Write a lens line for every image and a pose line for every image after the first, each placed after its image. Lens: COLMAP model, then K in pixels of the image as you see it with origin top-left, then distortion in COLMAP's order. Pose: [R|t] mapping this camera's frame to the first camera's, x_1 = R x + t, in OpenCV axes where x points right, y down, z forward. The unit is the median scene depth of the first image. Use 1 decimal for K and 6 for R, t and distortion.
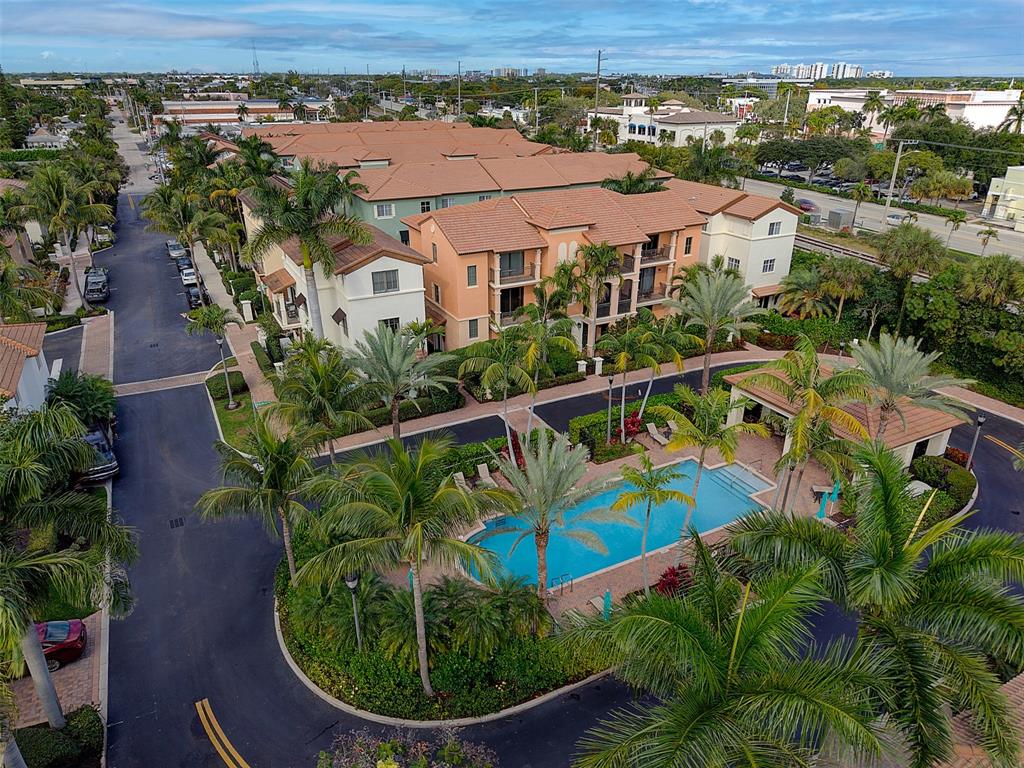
lens RADIAL K [[688.4, 0, 512.0], [0, 688.4, 384.0], [0, 0, 1]] dist [0.004229, -0.002387]
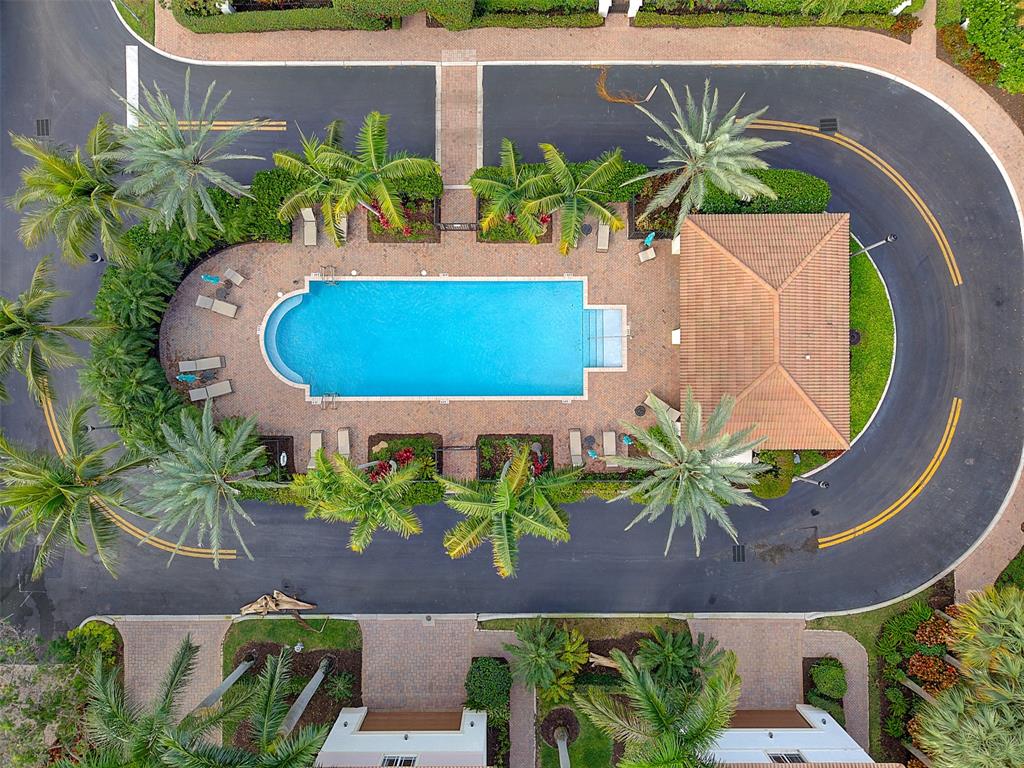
lens RADIAL K [[688.4, 0, 512.0], [0, 688.4, 384.0], [0, 0, 1]] dist [0.004229, -0.002387]
pose [[0.885297, 0.465025, 0.001110, 0.162410], [-0.185370, 0.350710, 0.917955, -0.408476], [0.426483, -0.812868, 0.396684, 0.347343]]
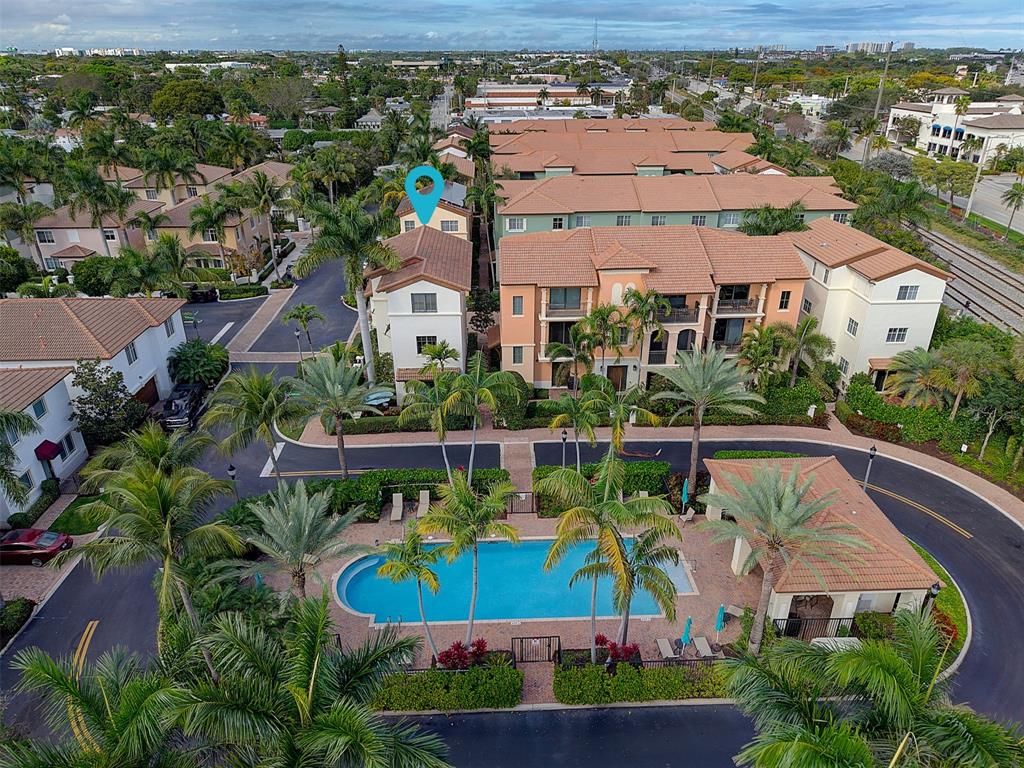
lens RADIAL K [[688.4, 0, 512.0], [0, 688.4, 384.0], [0, 0, 1]] dist [0.004229, -0.002387]
pose [[0.902561, 0.183406, -0.389546, 0.292053], [-0.171925, 0.982998, 0.064474, -0.087334], [0.394748, 0.008781, 0.918747, 0.040608]]
